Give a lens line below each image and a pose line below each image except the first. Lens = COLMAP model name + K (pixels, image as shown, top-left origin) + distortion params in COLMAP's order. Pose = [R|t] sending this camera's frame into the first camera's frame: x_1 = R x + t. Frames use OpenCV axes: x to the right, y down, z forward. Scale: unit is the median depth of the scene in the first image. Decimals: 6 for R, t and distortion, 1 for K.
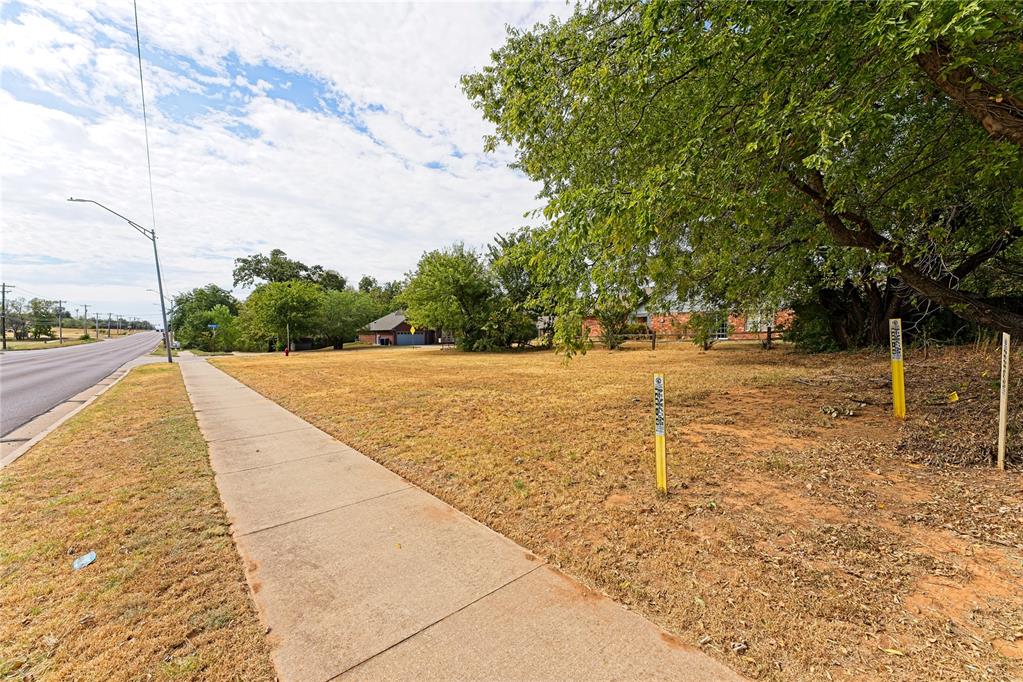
lens RADIAL K [[414.9, 0, 509.2], [0, 414.9, 345.7], [0, 0, 1]] dist [0.020957, 0.000371]
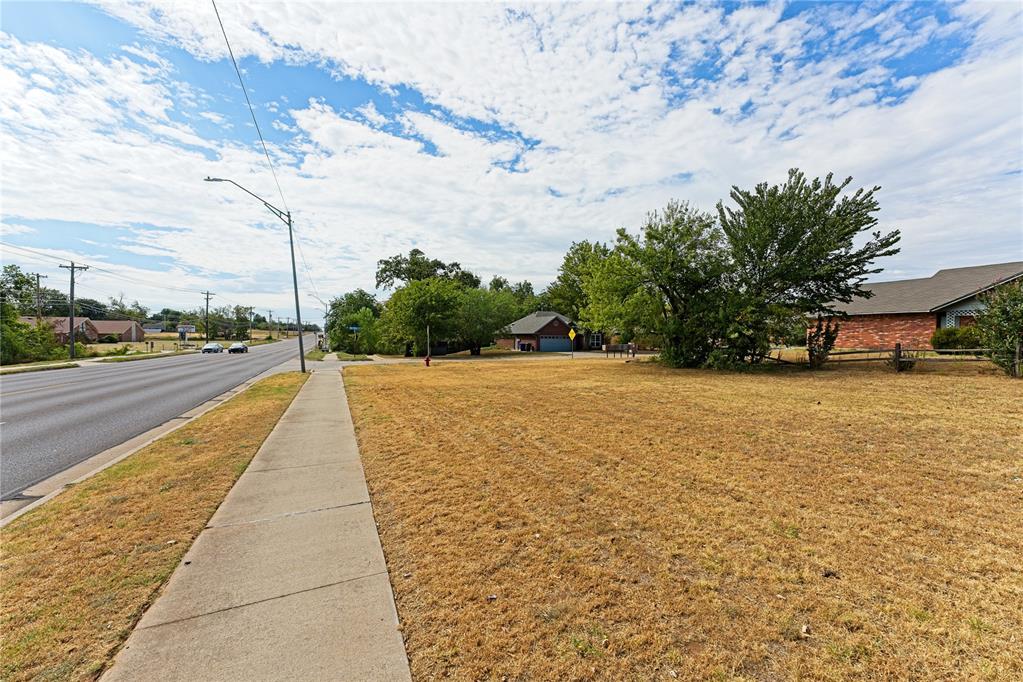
lens RADIAL K [[414.9, 0, 500.7], [0, 414.9, 346.6], [0, 0, 1]] dist [0.020957, 0.000371]
pose [[0.956587, 0.015811, -0.291016, -0.087966], [-0.017408, 0.999844, -0.002901, -0.006344], [0.290925, 0.007841, 0.956714, 0.146479]]
